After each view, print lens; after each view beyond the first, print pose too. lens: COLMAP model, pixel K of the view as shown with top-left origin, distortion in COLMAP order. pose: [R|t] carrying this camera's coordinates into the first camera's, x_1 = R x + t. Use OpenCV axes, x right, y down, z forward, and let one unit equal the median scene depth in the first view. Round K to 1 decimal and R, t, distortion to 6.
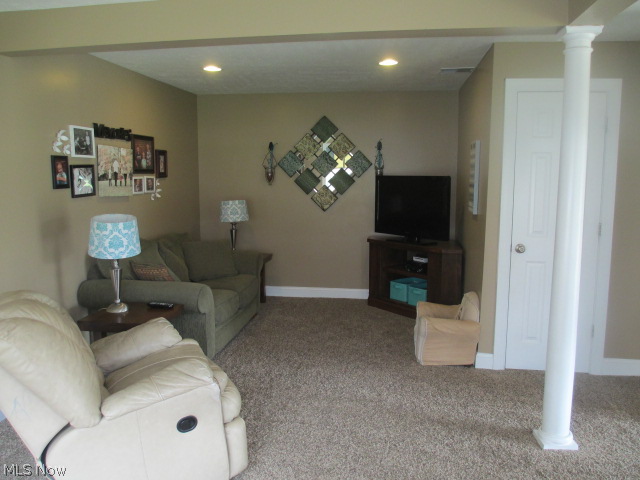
lens RADIAL K [[529.1, 0, 320.0], [0, 529.1, 240.0], [0, 0, 1]] dist [-0.052528, 0.013043]
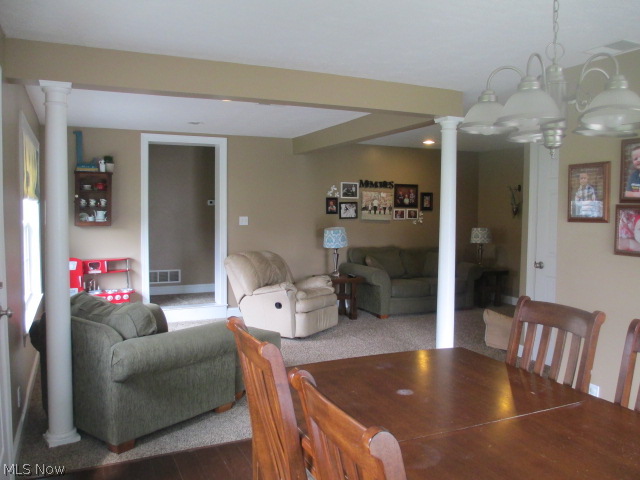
lens RADIAL K [[529.1, 0, 320.0], [0, 529.1, 240.0], [0, 0, 1]] dist [-0.052528, 0.013043]
pose [[0.553917, 0.051158, -0.830999, 1.037603], [-0.112318, 0.993578, -0.013701, 0.030439], [0.824961, 0.100925, 0.556106, -0.139461]]
